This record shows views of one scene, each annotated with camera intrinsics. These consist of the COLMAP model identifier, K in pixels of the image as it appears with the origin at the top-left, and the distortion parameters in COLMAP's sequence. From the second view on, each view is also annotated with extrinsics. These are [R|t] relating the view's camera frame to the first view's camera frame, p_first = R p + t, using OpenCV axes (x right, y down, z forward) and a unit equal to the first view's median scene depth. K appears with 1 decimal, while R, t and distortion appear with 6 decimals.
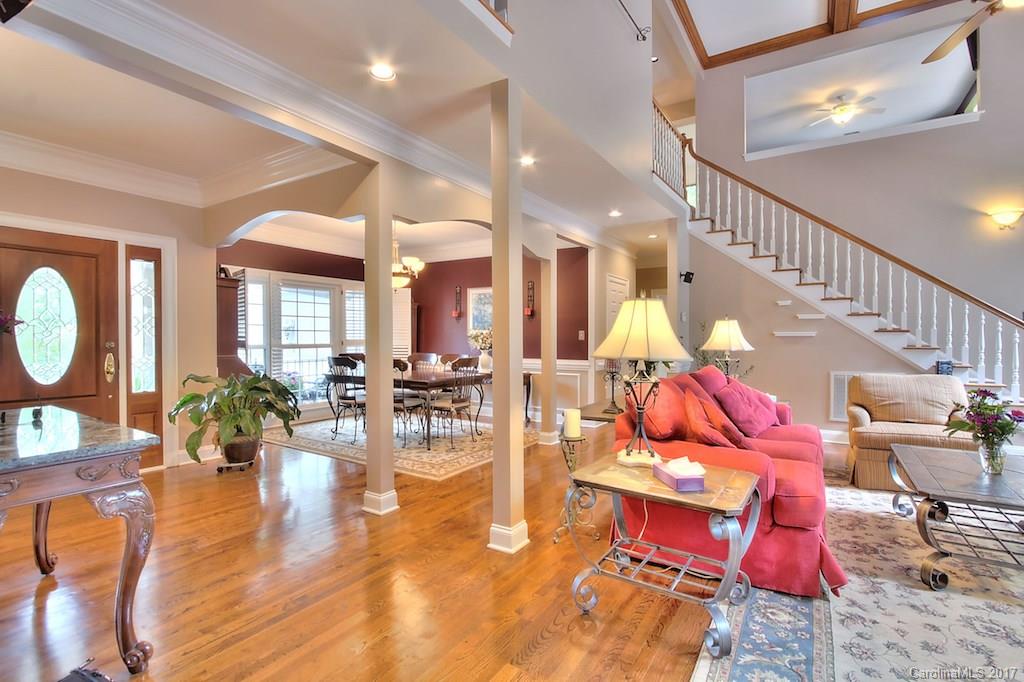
lens RADIAL K [[471.9, 0, 516.8], [0, 471.9, 339.1], [0, 0, 1]] dist [-0.013398, 0.000399]
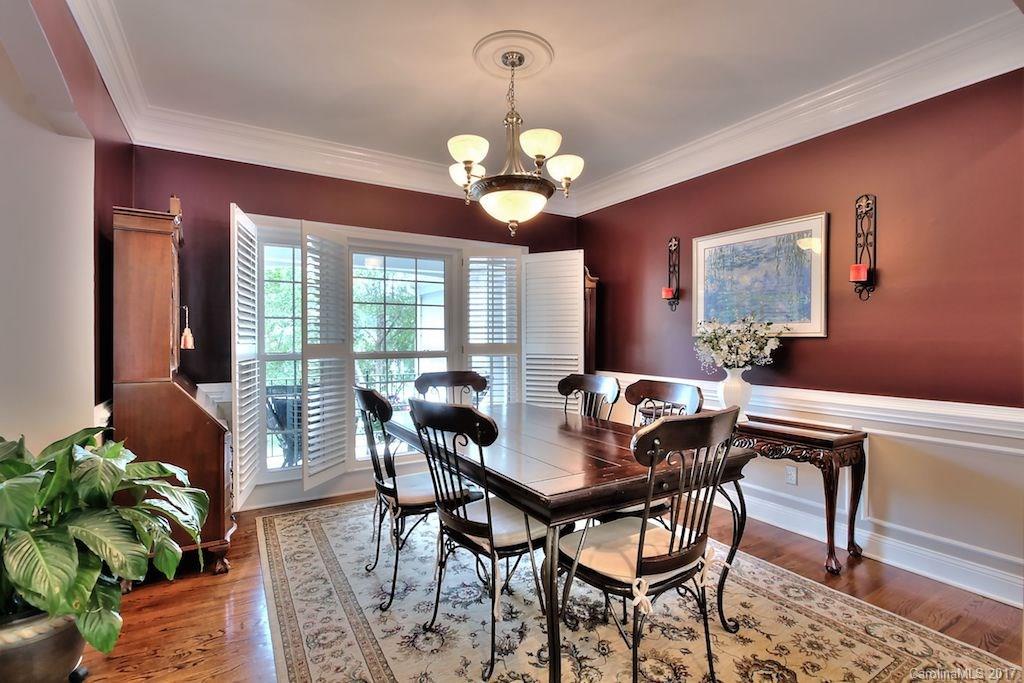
lens RADIAL K [[471.9, 0, 515.8], [0, 471.9, 341.2], [0, 0, 1]] dist [-0.013398, 0.000399]
pose [[0.896313, 0.002007, -0.443417, -0.051913], [-0.003360, 0.999992, -0.002265, -0.000604], [0.443409, 0.003520, 0.896312, 0.473012]]
